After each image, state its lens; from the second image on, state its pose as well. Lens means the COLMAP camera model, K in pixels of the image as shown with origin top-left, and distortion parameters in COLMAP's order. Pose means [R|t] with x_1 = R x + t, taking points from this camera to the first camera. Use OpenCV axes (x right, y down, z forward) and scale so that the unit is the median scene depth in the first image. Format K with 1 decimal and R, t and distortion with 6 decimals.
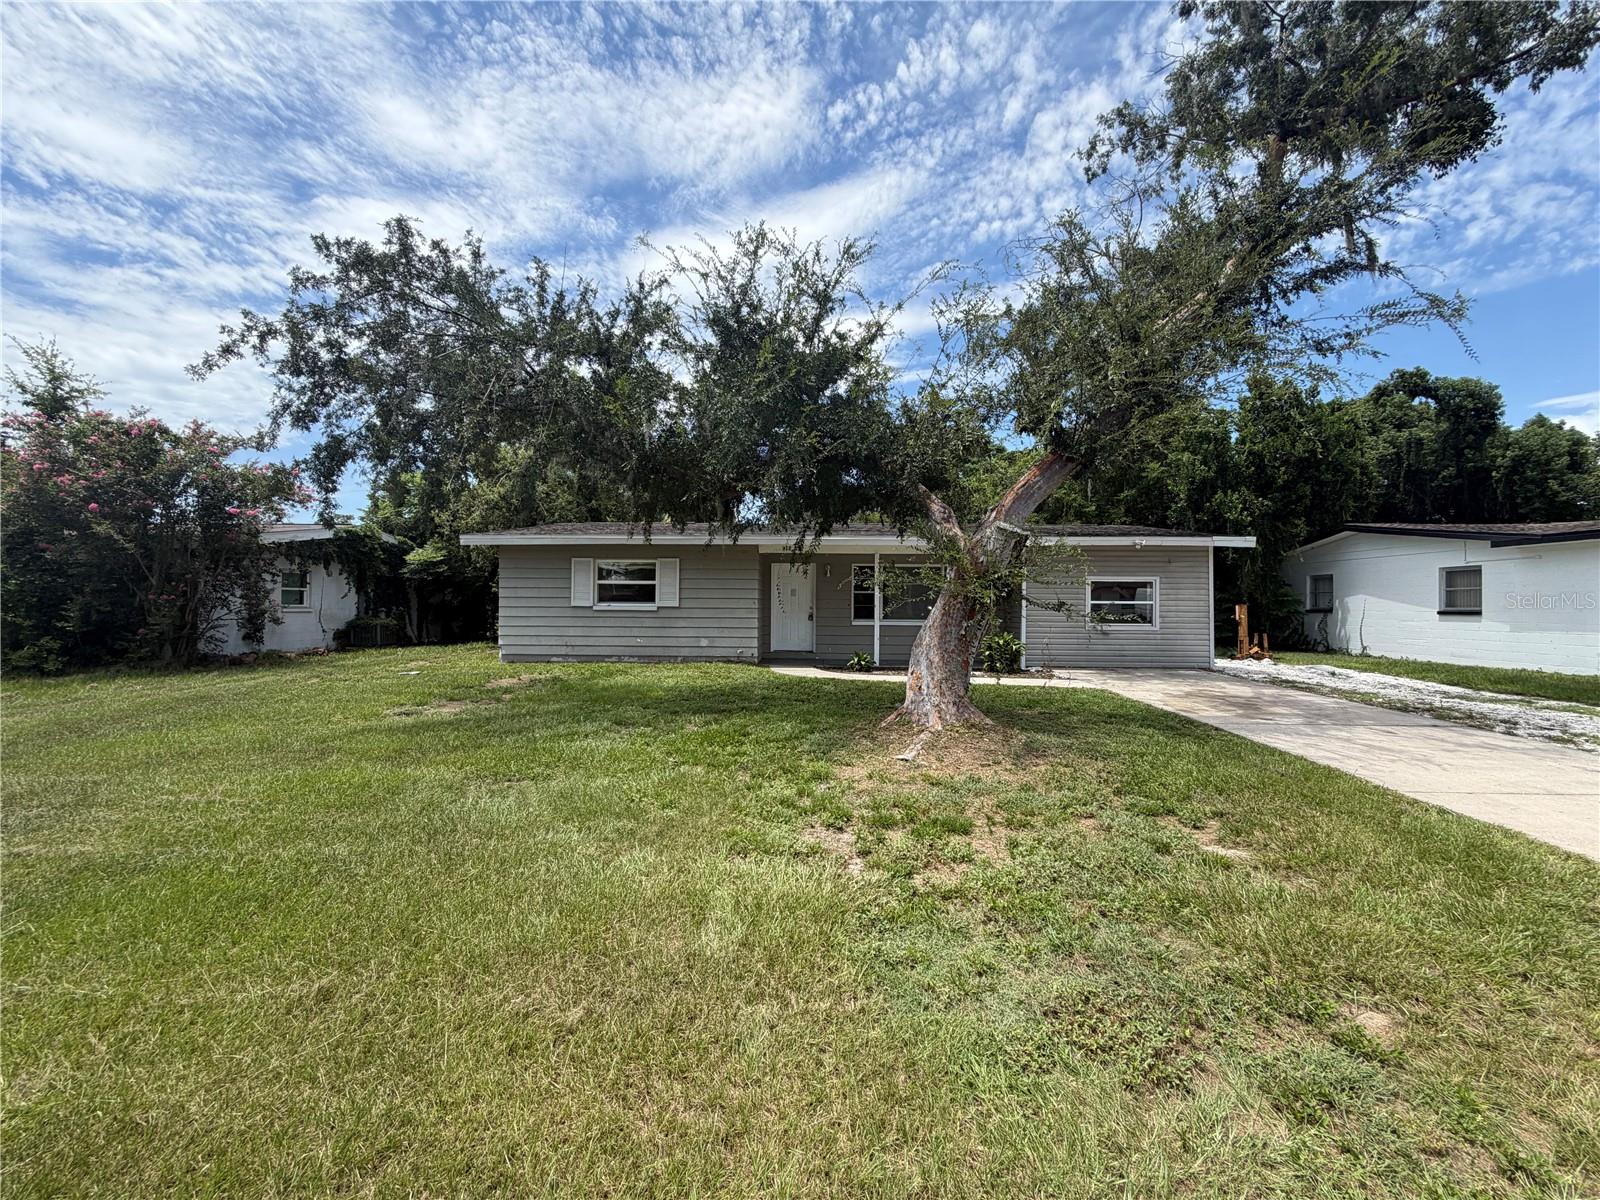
lens RADIAL K [[637.7, 0, 791.9], [0, 637.7, 604.3], [0, 0, 1]] dist [-0.000091, -0.000432]
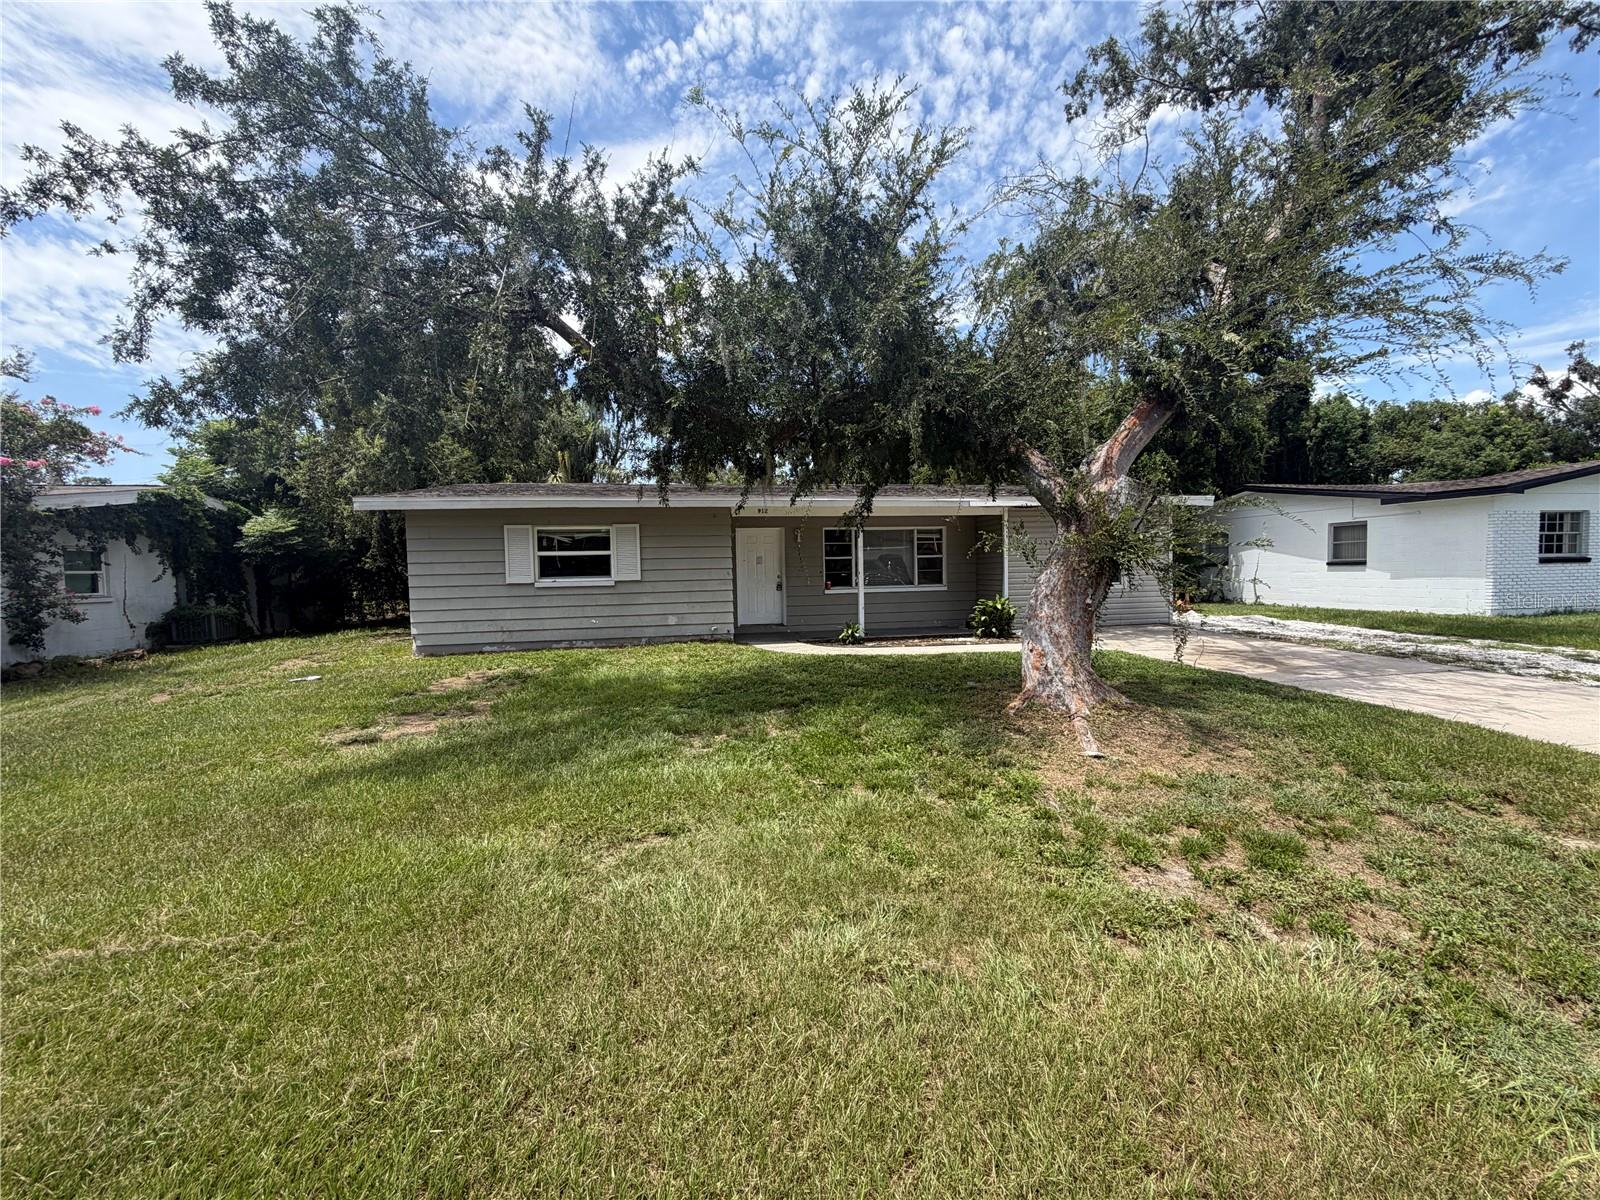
lens RADIAL K [[637.7, 0, 791.9], [0, 637.7, 604.3], [0, 0, 1]] dist [-0.000091, -0.000432]
pose [[0.976192, -0.039996, 0.213189, -0.161843], [0.028361, 0.997951, 0.057359, -0.007373], [-0.215047, -0.049947, 0.975326, 0.113077]]
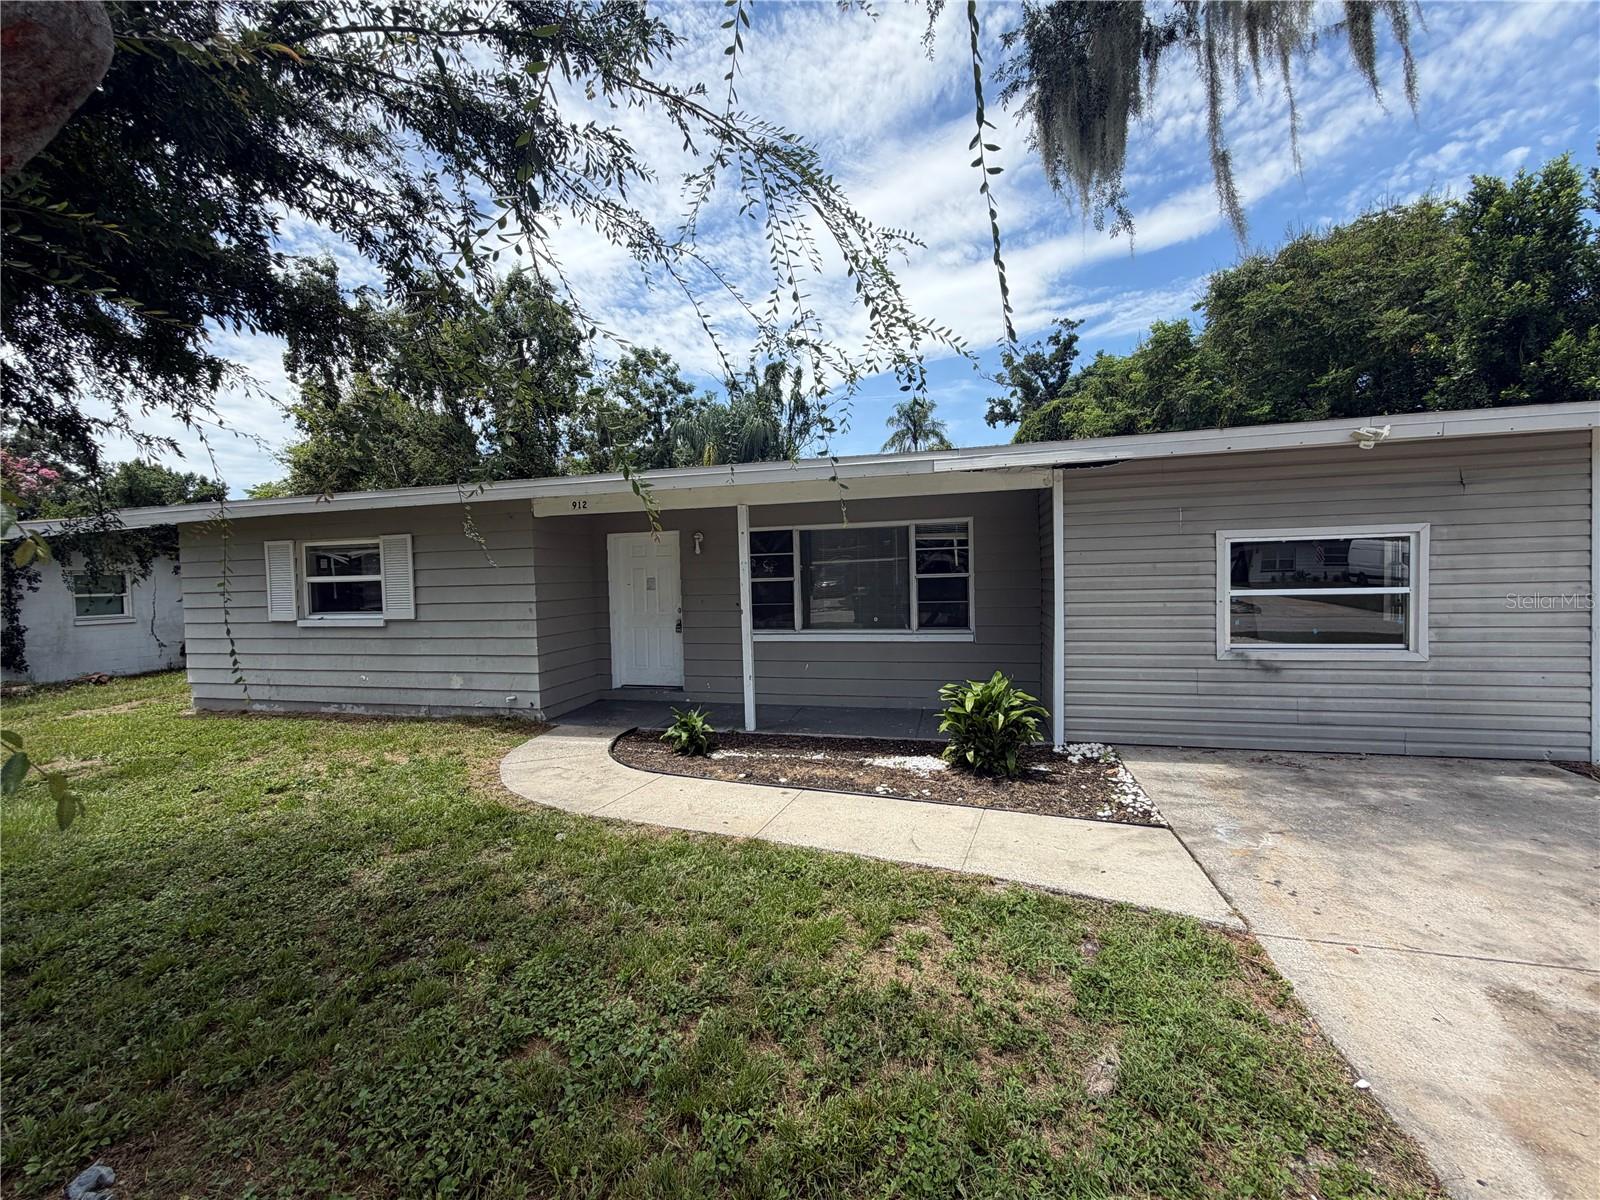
lens RADIAL K [[640.2, 0, 799.1], [0, 640.2, 606.9], [0, 0, 1]] dist [0.002745, -0.000041]
pose [[0.972161, -0.021063, -0.233366, 0.288850], [0.033586, 0.998193, 0.049819, -0.024336], [0.231895, -0.056270, 0.971112, 0.521530]]
